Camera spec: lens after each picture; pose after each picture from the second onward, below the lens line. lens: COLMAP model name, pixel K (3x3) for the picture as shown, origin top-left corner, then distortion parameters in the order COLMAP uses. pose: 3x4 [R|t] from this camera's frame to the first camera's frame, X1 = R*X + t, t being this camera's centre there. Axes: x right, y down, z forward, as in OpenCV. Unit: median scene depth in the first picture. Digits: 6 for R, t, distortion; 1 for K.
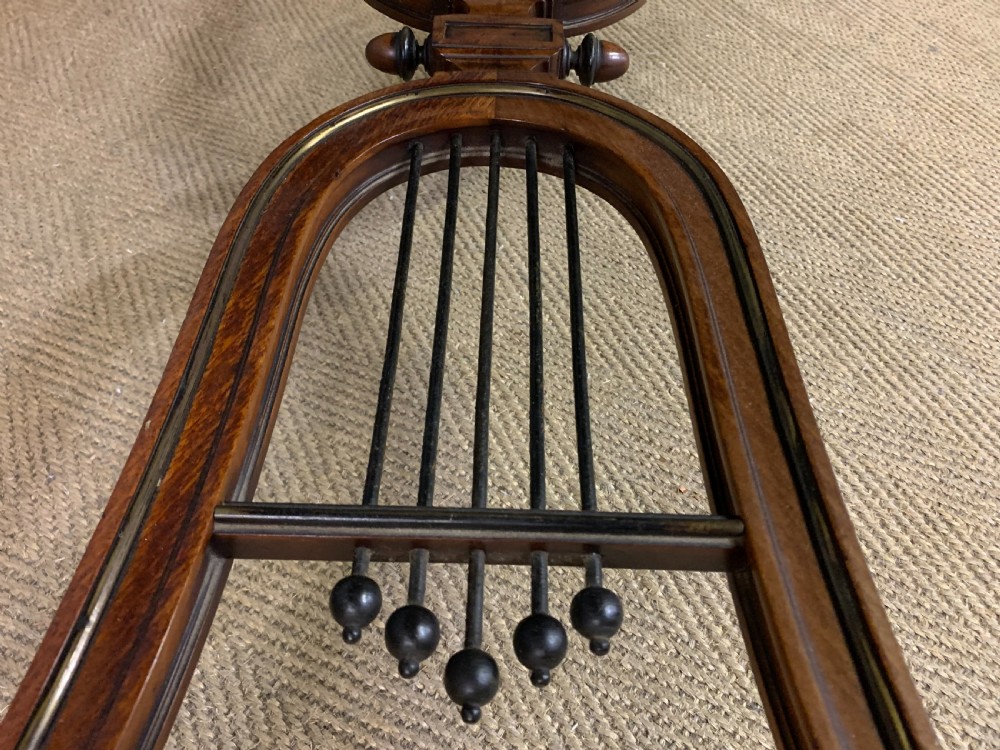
lens RADIAL K [[764.3, 0, 496.6], [0, 764.3, 374.2], [0, 0, 1]] dist [0.005996, 0.002893]
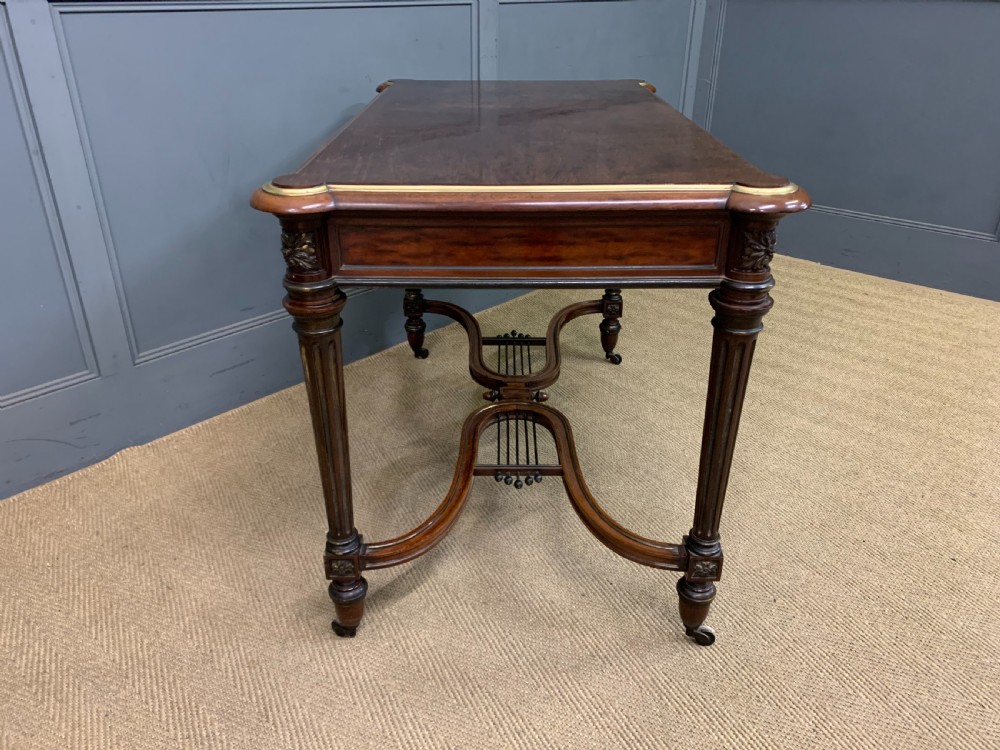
lens RADIAL K [[764.3, 0, 496.6], [0, 764.3, 374.2], [0, 0, 1]] dist [0.005996, 0.002893]
pose [[0.999794, -0.019431, 0.005800, -0.138214], [0.020062, 0.906245, -0.422277, 1.339583], [0.002949, 0.422306, 0.906448, -3.071383]]
